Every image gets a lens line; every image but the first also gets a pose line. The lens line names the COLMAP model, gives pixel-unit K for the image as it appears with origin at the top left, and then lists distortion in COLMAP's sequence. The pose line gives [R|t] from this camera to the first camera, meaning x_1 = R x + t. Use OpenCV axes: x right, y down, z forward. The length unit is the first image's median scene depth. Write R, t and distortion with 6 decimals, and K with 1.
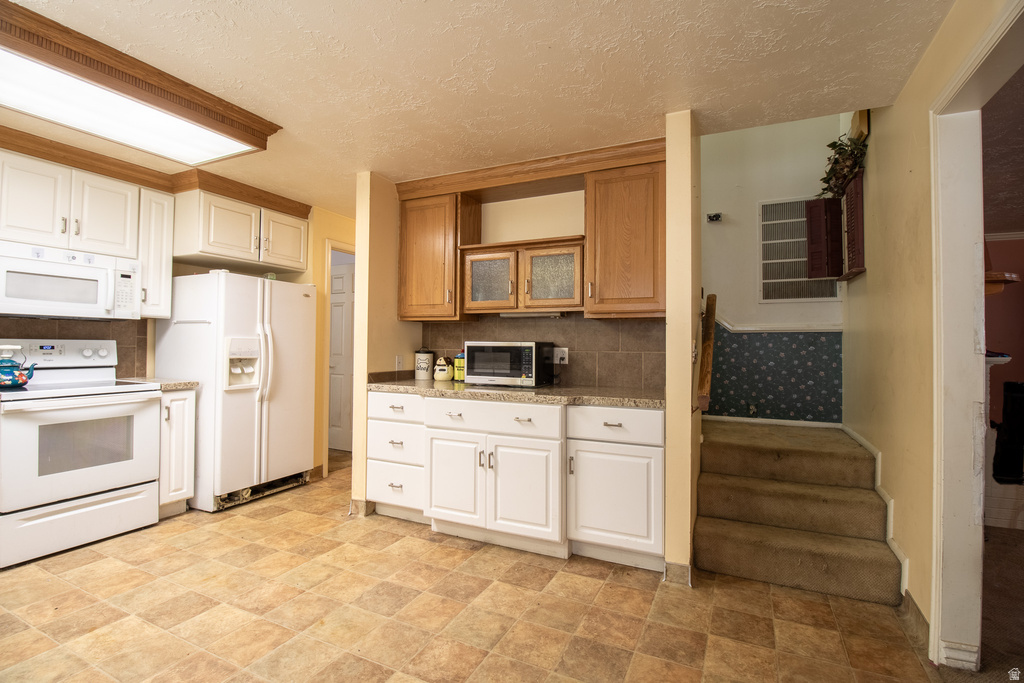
lens RADIAL K [[474.1, 0, 515.8], [0, 474.1, 341.9], [0, 0, 1]] dist [-0.003611, -0.011064]
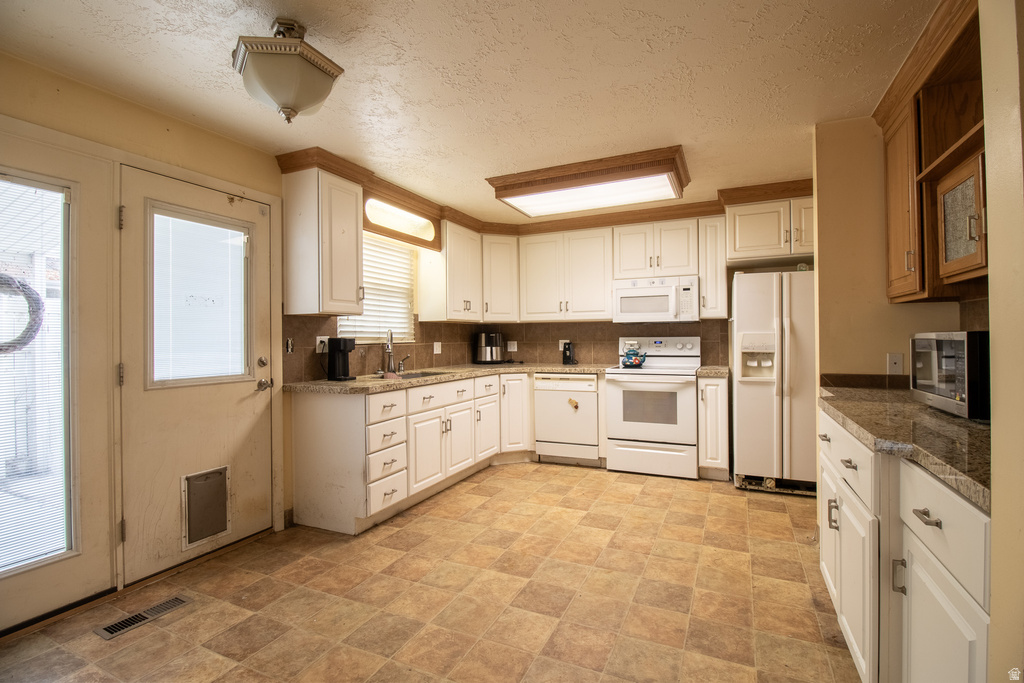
lens RADIAL K [[474.1, 0, 519.1], [0, 474.1, 342.4], [0, 0, 1]] dist [-0.003611, -0.011064]
pose [[0.014836, 0.000656, -0.999890, 0.541422], [0.014621, 0.999893, 0.000873, 0.004399], [0.999783, -0.014632, 0.014825, 0.521865]]
